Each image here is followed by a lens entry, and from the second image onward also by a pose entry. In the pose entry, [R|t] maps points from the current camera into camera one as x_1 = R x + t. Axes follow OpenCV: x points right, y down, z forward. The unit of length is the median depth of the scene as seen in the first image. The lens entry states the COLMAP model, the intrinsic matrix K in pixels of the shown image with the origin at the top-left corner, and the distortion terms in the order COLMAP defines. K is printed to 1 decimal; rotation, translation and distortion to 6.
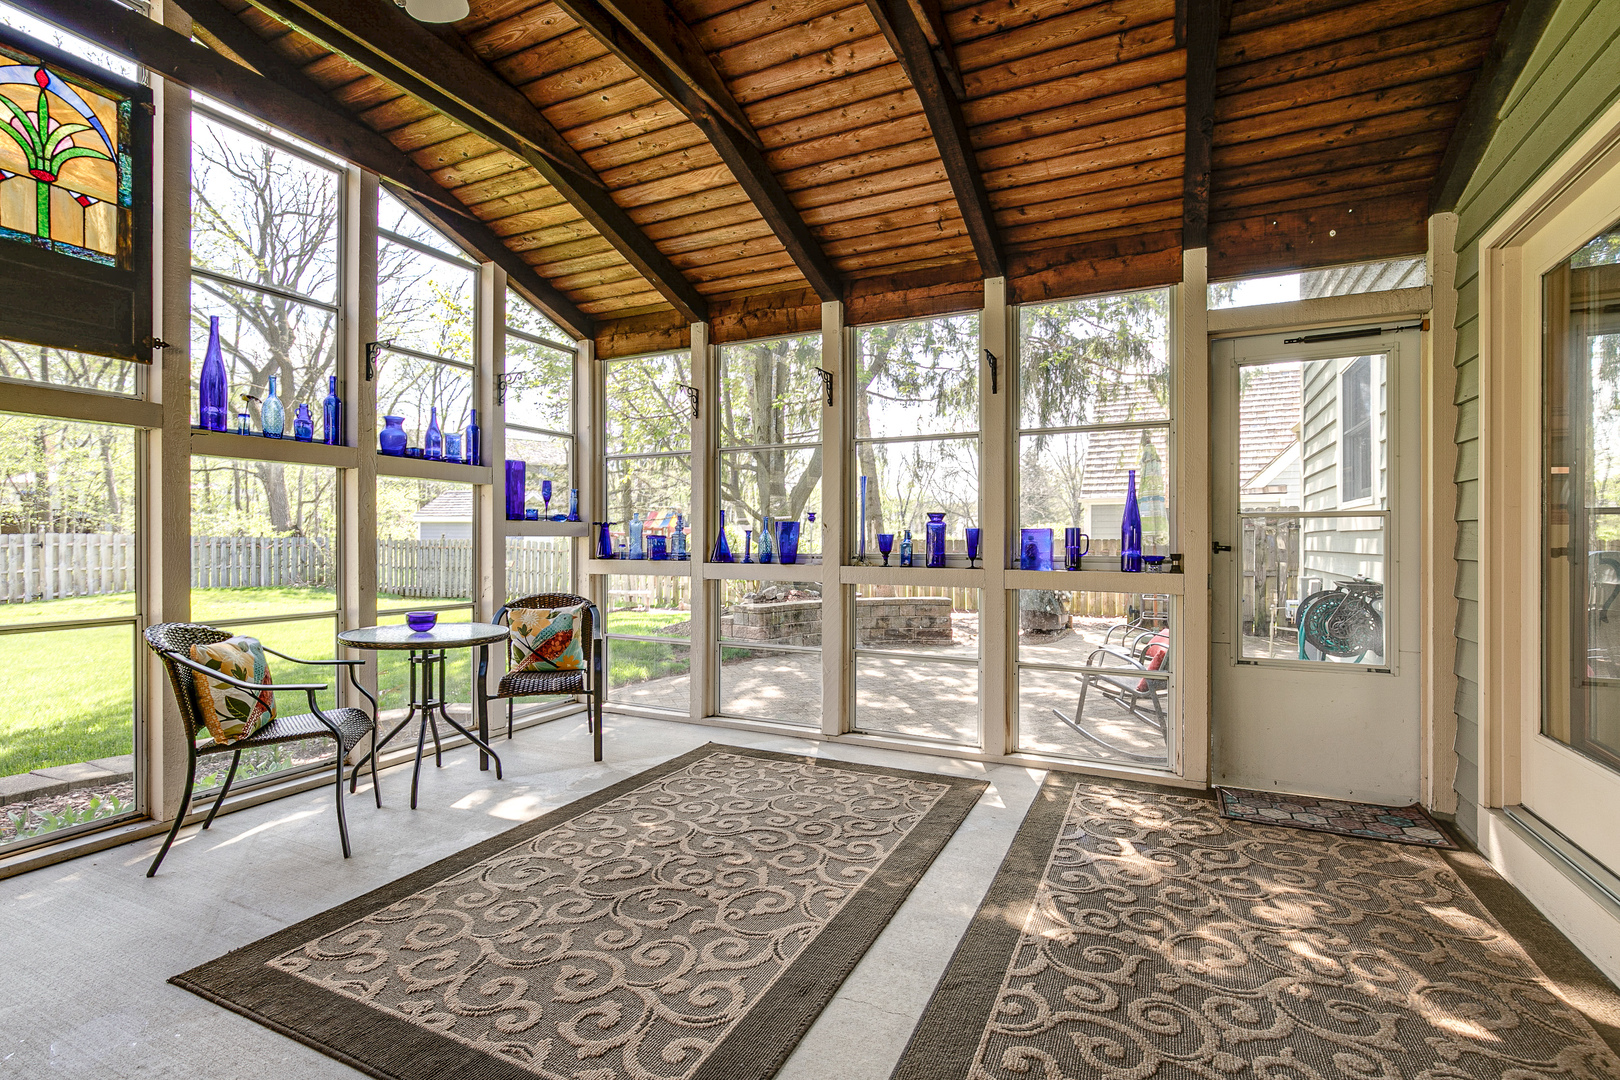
lens RADIAL K [[752.1, 0, 808.3], [0, 752.1, 537.4], [0, 0, 1]] dist [-0.000085, 0.000596]
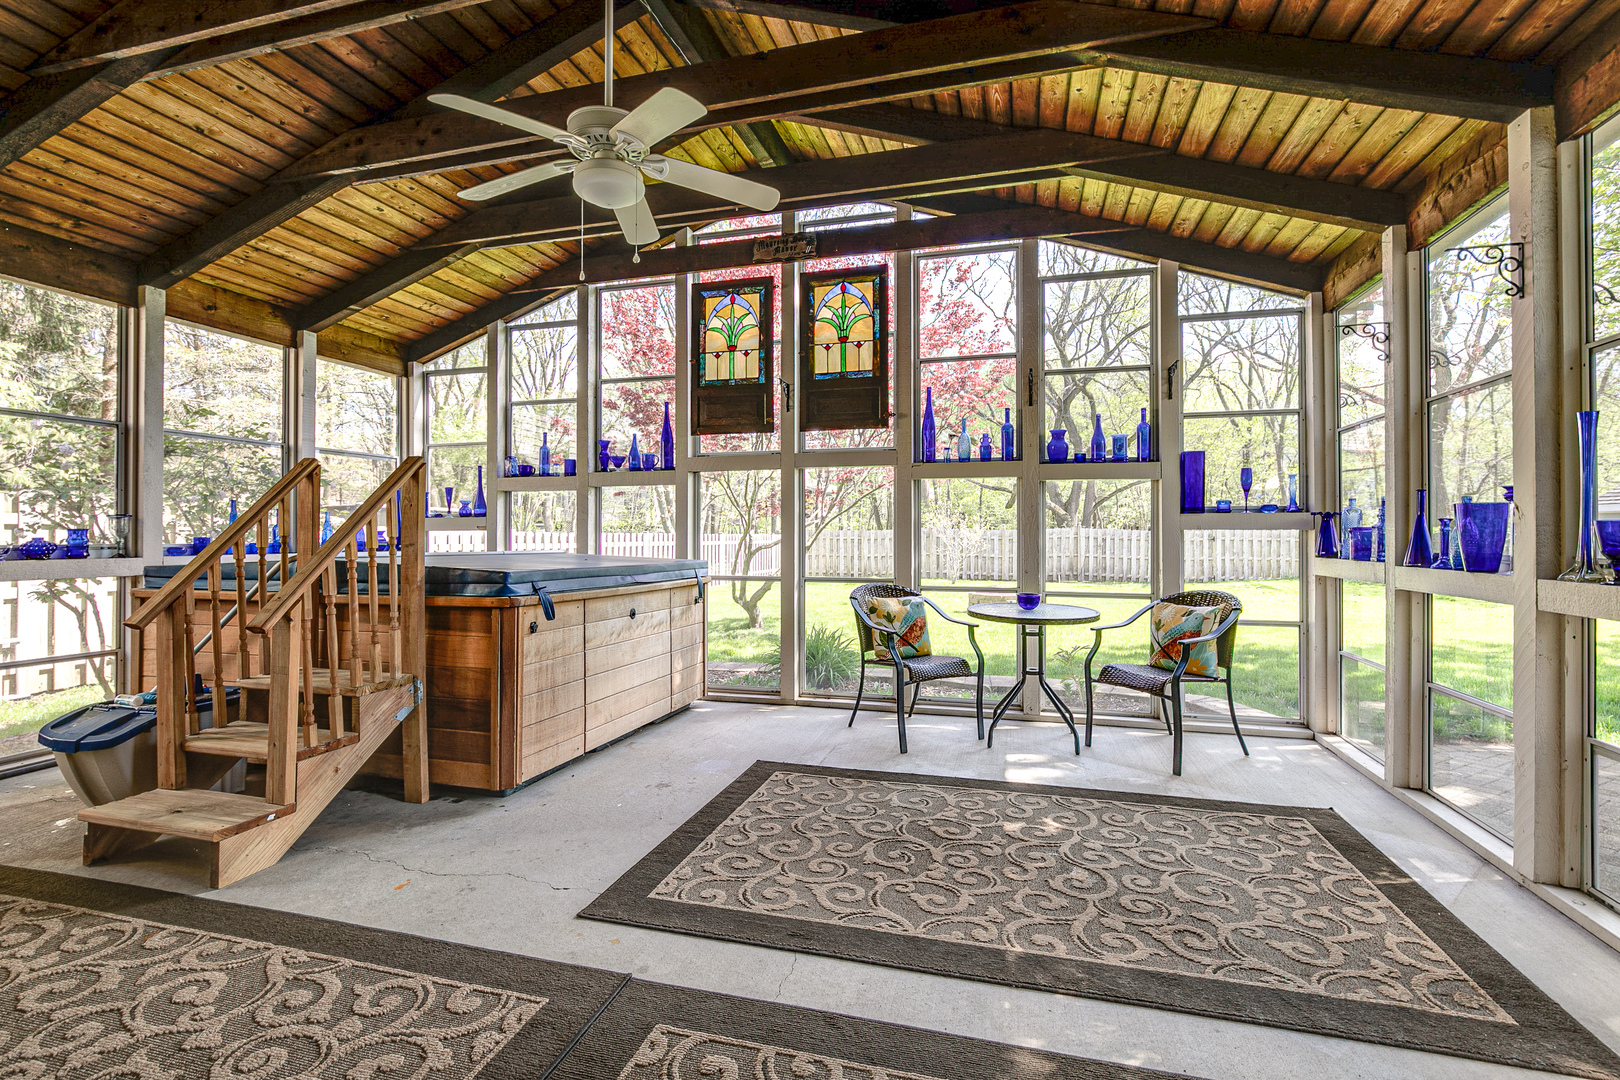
lens RADIAL K [[746.7, 0, 815.0], [0, 746.7, 519.7], [0, 0, 1]] dist [-0.003320, -0.000172]
pose [[0.177202, -0.019396, -0.983983, 0.627998], [0.001683, 0.999810, -0.019405, 0.005182], [0.984173, 0.001783, 0.177201, 0.473971]]
